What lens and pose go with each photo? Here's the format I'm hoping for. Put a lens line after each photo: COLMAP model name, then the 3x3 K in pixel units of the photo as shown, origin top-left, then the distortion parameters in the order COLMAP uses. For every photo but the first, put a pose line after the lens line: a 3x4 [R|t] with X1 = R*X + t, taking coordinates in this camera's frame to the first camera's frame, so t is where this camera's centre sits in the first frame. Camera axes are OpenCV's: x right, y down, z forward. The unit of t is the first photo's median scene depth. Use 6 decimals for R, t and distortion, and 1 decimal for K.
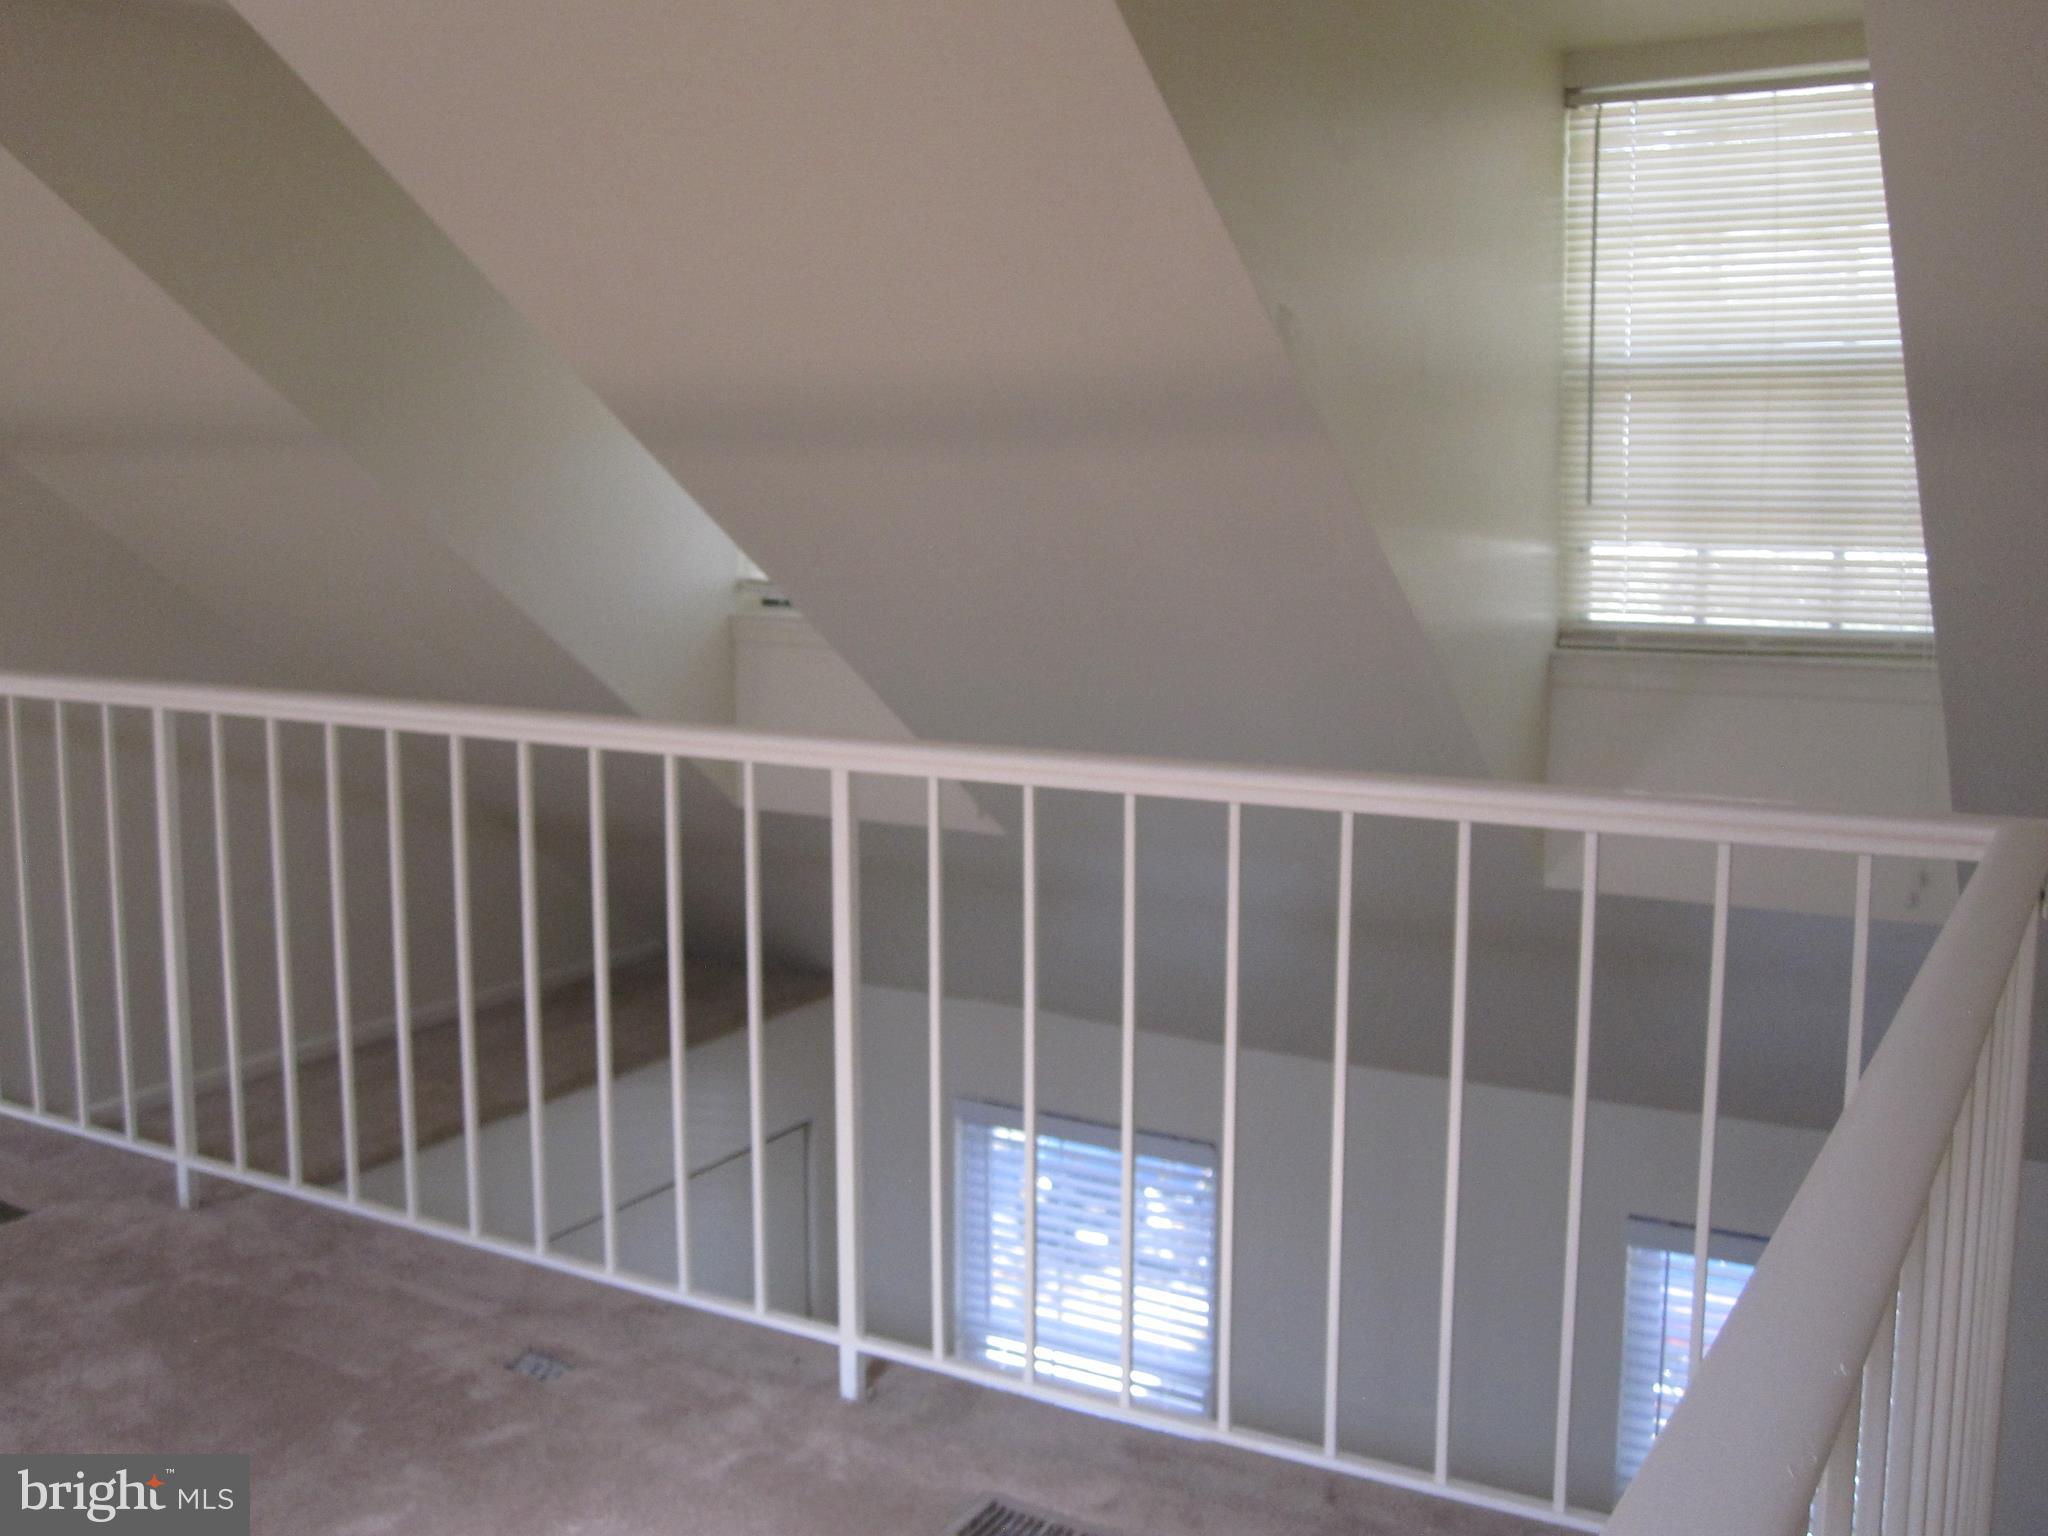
lens RADIAL K [[2005.1, 0, 1028.3], [0, 2005.1, 759.8], [0, 0, 1]] dist [-0.065567, 0.000000]
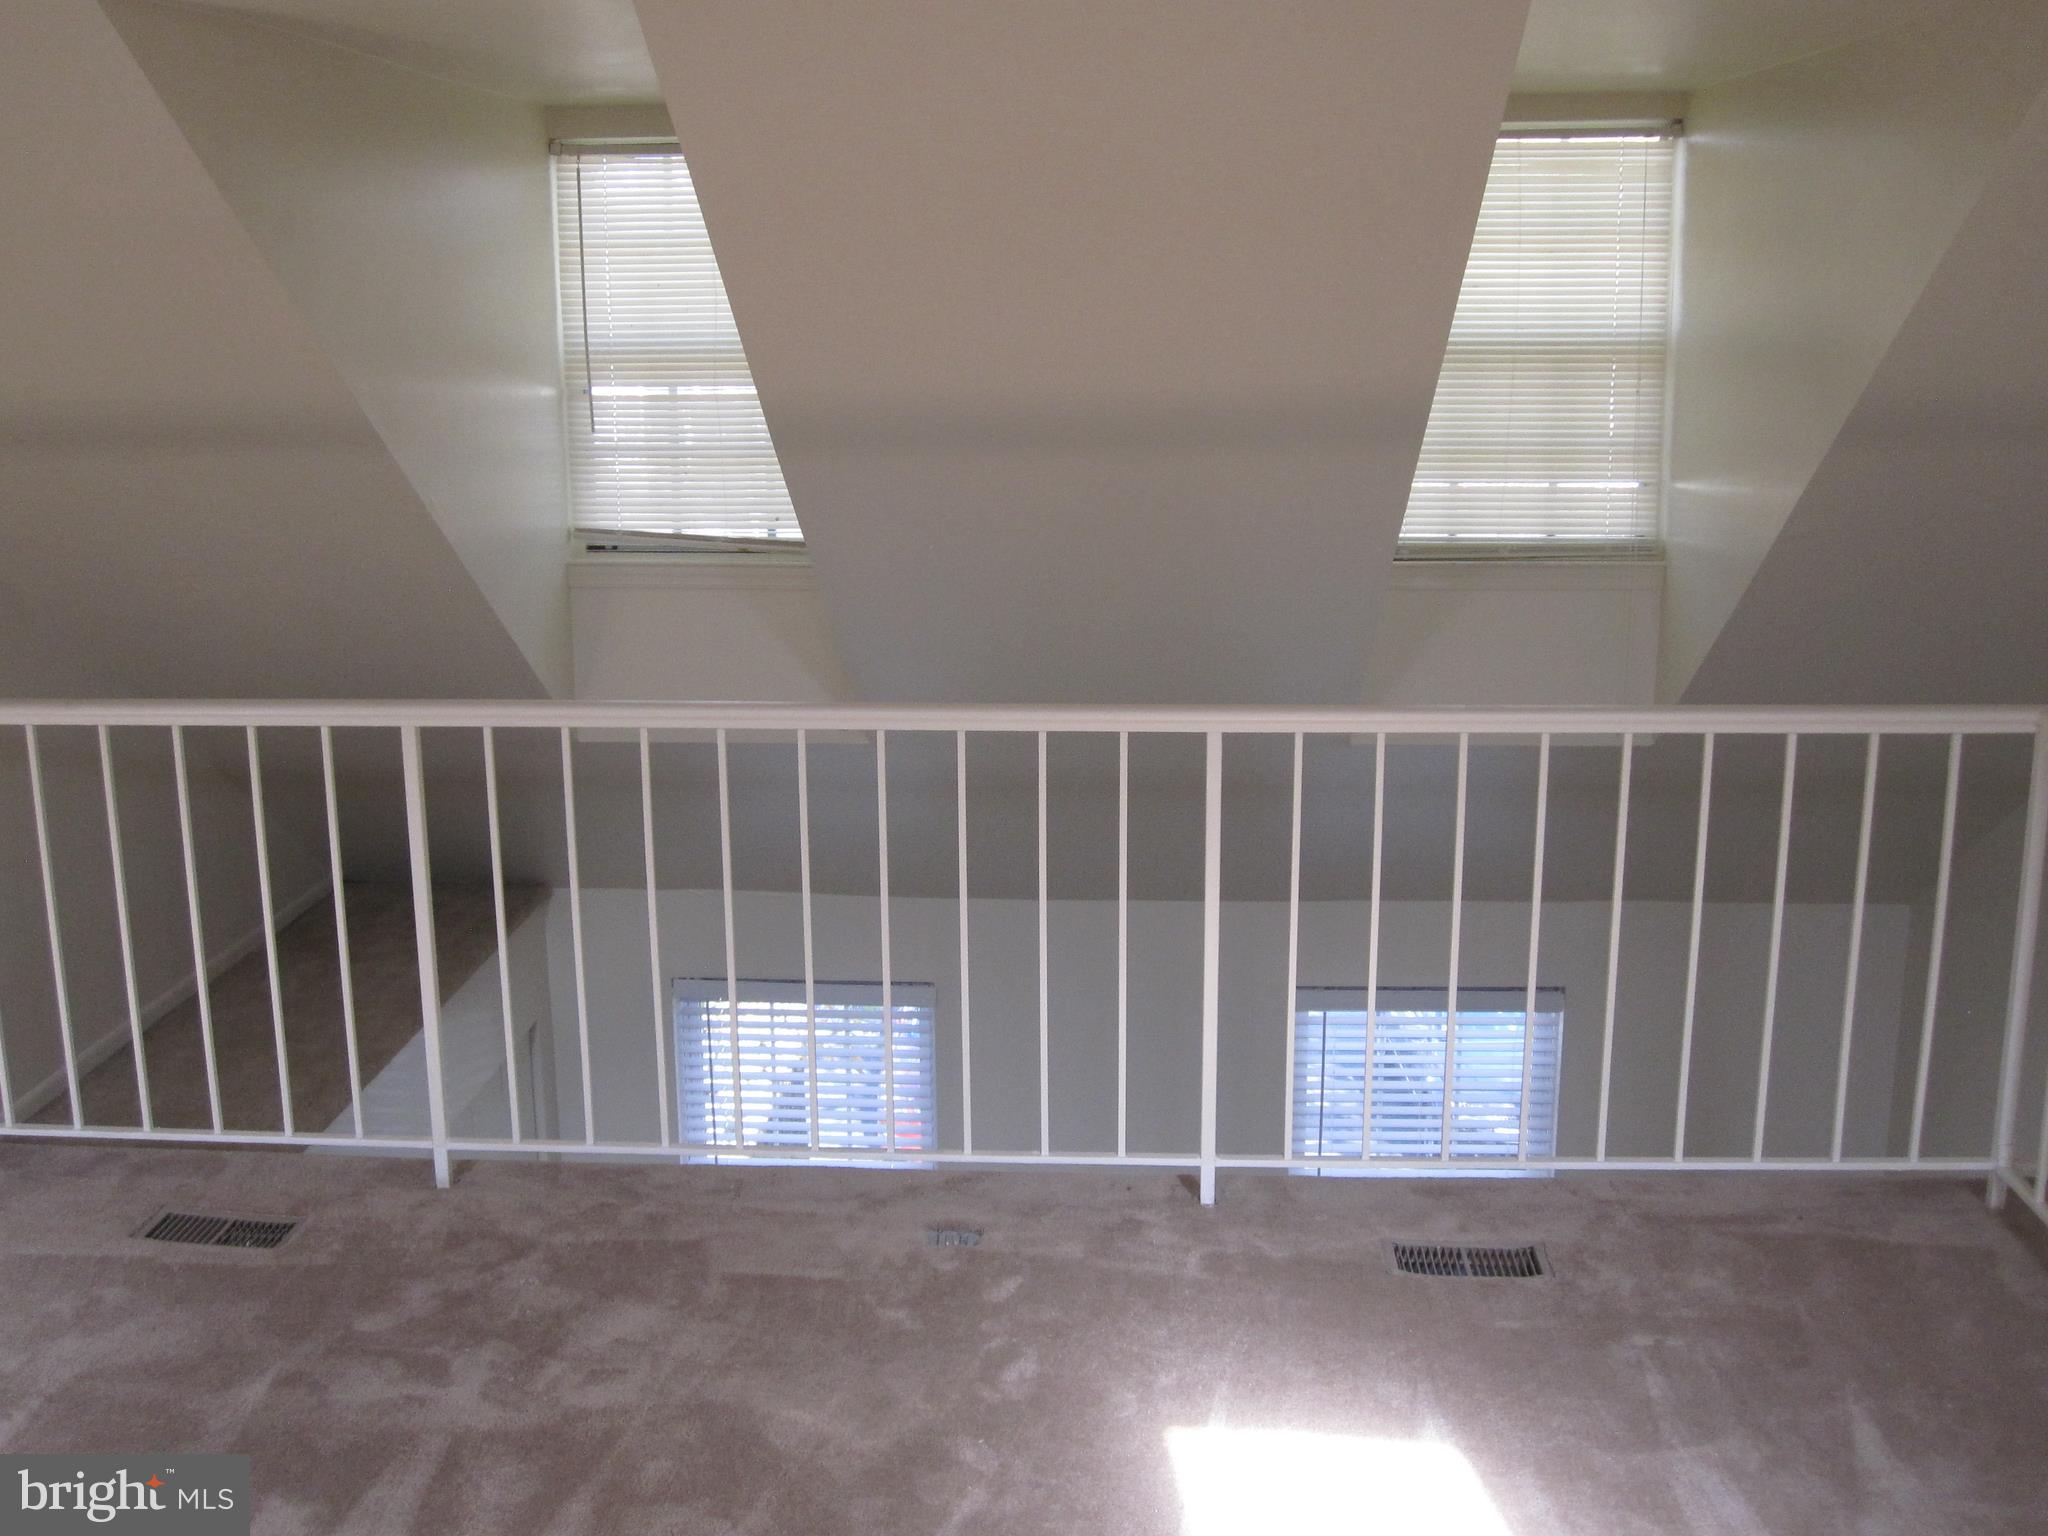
lens RADIAL K [[2005.1, 0, 1015.1], [0, 2005.1, 771.3], [0, 0, 1]] dist [-0.065567, 0.000000]
pose [[0.893951, -0.111954, 0.433955, -0.592944], [0.069124, 0.991153, 0.113307, -0.096943], [-0.442801, -0.071294, 0.893781, -0.082867]]
